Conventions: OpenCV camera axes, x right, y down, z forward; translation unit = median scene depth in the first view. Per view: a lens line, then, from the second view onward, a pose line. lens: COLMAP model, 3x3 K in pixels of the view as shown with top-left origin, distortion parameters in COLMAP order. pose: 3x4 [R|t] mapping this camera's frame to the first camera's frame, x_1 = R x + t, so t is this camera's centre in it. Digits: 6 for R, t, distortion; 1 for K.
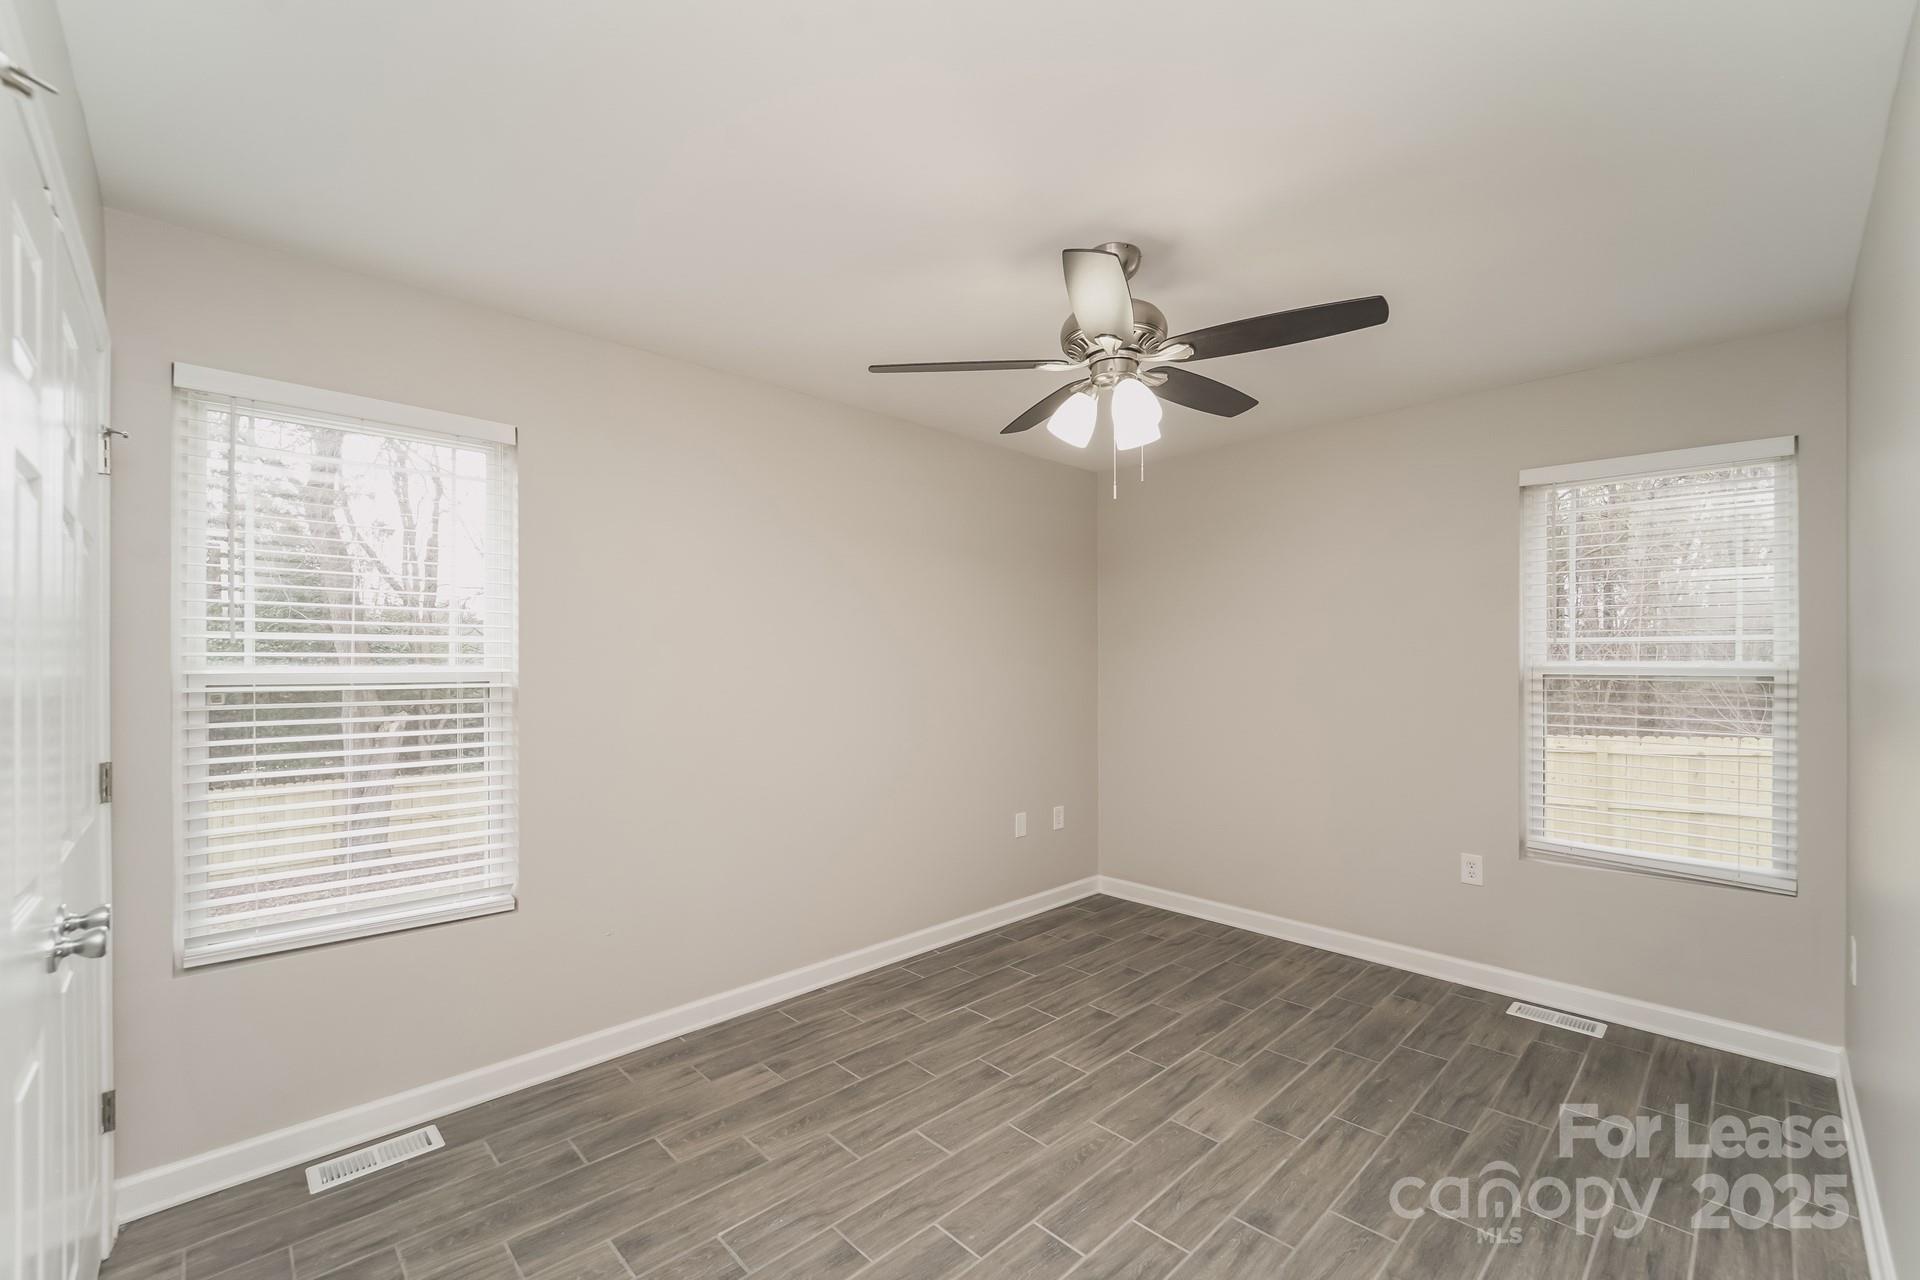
lens RADIAL K [[794.0, 0, 954.2], [0, 794.0, 660.3], [0, 0, 1]] dist [-0.007910, -0.000593]
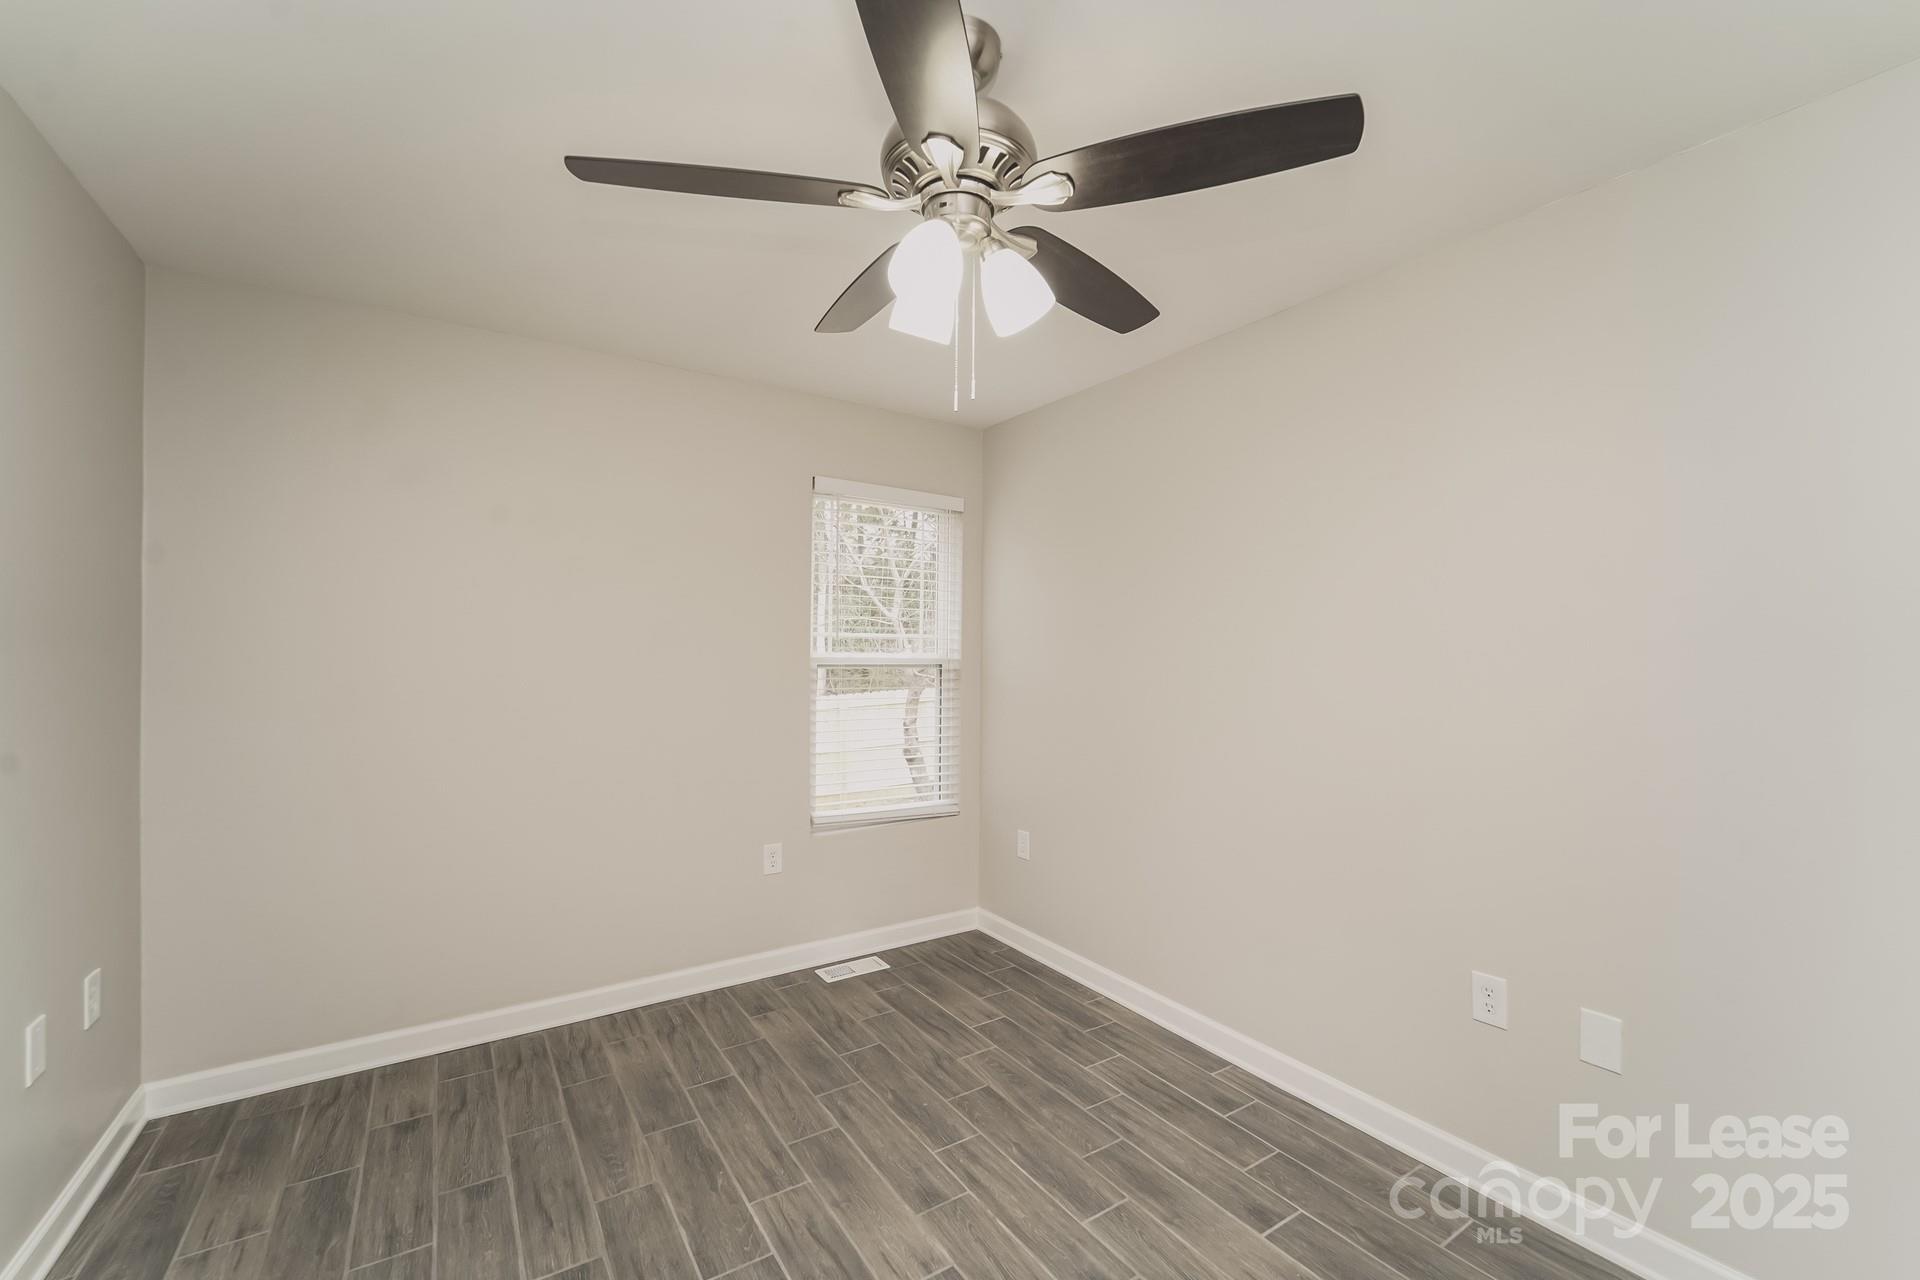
lens RADIAL K [[794.0, 0, 973.9], [0, 794.0, 649.6], [0, 0, 1]] dist [-0.007910, -0.000593]
pose [[0.157486, 0.004061, 0.987513, -0.325044], [-0.009801, 0.999949, -0.002549, -0.002633], [-0.987472, -0.009278, 0.157518, 0.630814]]
